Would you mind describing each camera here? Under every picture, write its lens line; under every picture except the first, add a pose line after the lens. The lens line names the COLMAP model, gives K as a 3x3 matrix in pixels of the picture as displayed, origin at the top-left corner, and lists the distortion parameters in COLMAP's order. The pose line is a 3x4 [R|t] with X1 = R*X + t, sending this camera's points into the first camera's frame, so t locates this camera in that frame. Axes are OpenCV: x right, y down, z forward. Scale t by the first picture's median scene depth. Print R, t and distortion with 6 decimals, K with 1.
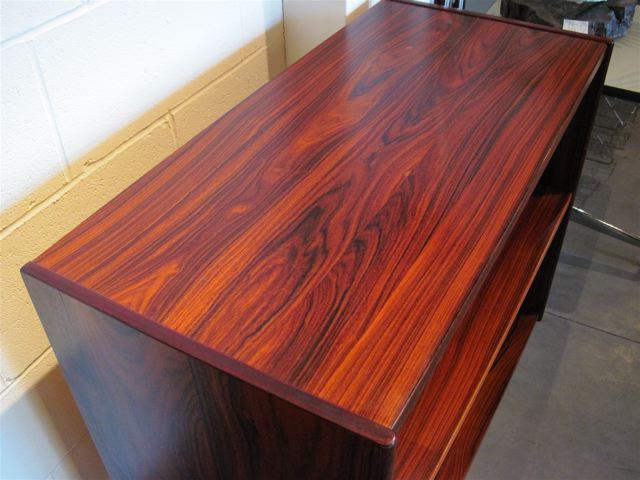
lens RADIAL K [[674.4, 0, 320.0], [0, 674.4, 240.0], [0, 0, 1]] dist [-0.203188, 0.167226]
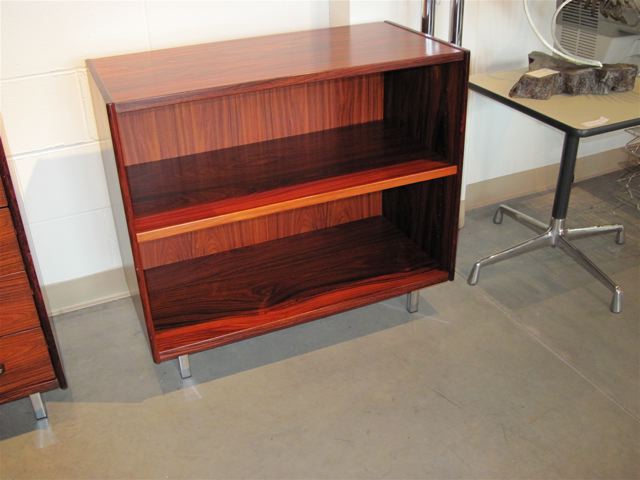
lens RADIAL K [[674.4, 0, 320.0], [0, 674.4, 240.0], [0, 0, 1]] dist [-0.203188, 0.167226]
pose [[0.808027, 0.287935, -0.513989, 1.525724], [-0.370782, 0.926521, -0.063862, 0.447057], [0.457834, 0.242181, 0.855416, -0.474565]]
